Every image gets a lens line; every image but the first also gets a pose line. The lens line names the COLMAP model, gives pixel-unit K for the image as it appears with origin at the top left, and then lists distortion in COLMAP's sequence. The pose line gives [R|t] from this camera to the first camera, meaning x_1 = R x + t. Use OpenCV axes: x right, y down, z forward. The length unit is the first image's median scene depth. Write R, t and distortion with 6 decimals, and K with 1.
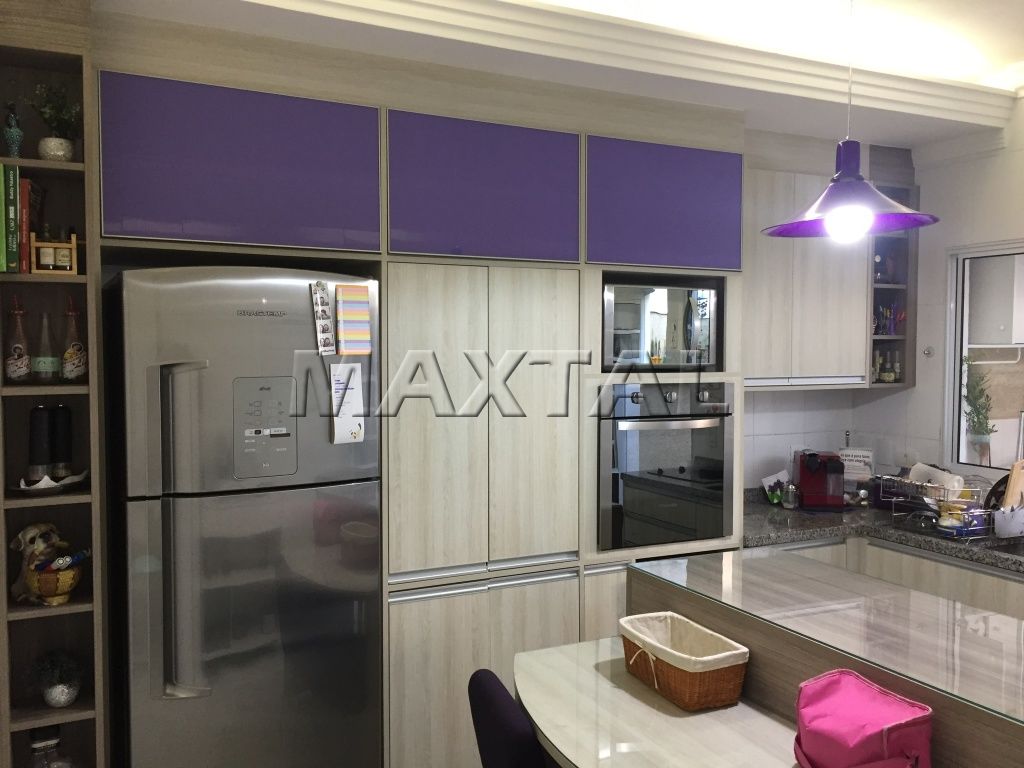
lens RADIAL K [[861.6, 0, 509.4], [0, 861.6, 384.4], [0, 0, 1]] dist [0.043022, -0.057606]
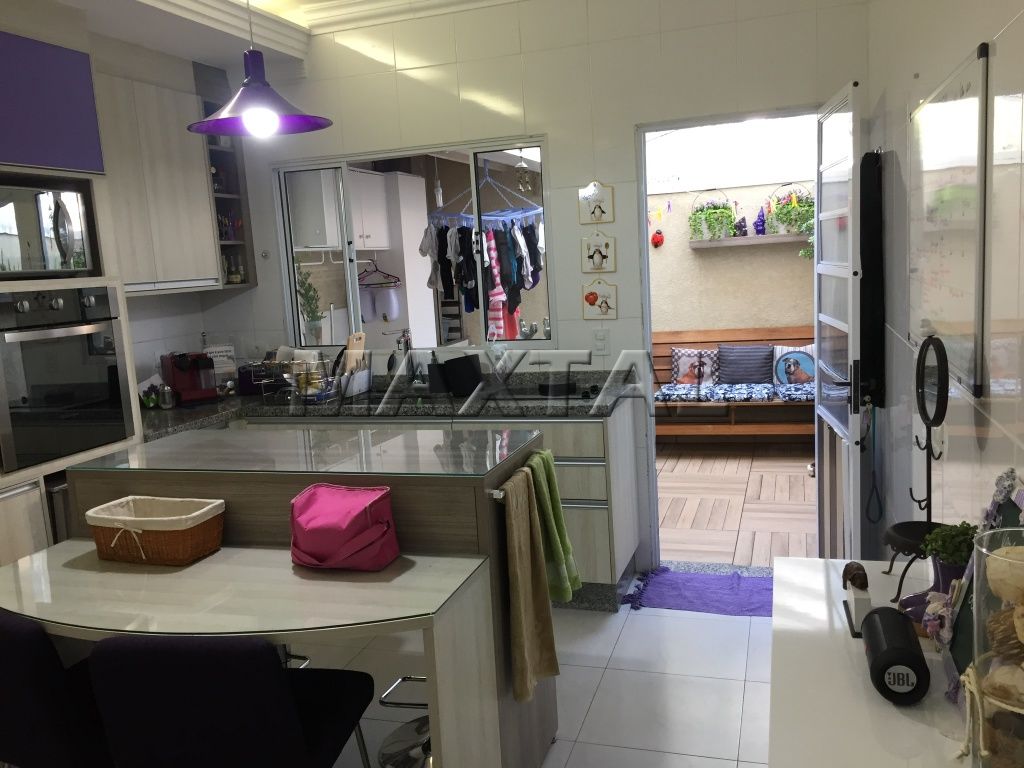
lens RADIAL K [[861.6, 0, 512.7], [0, 861.6, 385.7], [0, 0, 1]] dist [0.043022, -0.057606]
pose [[0.687825, -0.147978, 0.710633, -0.145015], [0.091449, 0.988865, 0.117401, 0.033011], [-0.720093, -0.015765, 0.693698, -0.037485]]
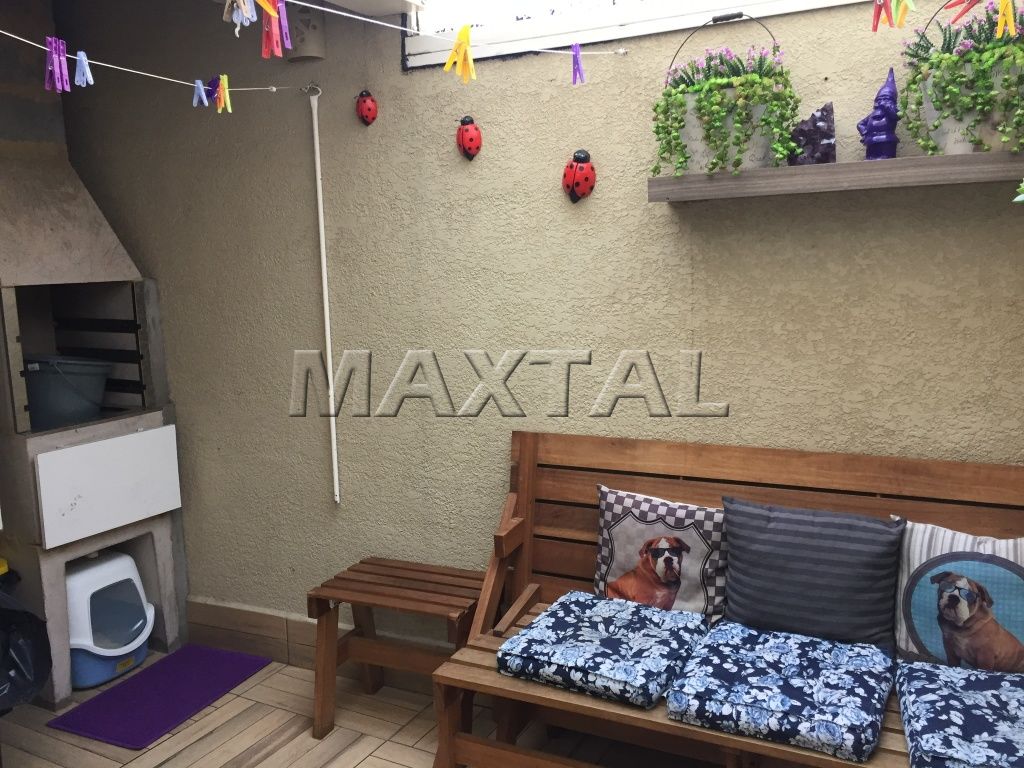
lens RADIAL K [[861.6, 0, 514.9], [0, 861.6, 383.5], [0, 0, 1]] dist [0.043022, -0.057606]
pose [[0.815447, -0.106006, 0.569042, 0.496401], [0.053236, 0.992655, 0.108633, 0.042327], [-0.576379, -0.058291, 0.815101, 0.270567]]
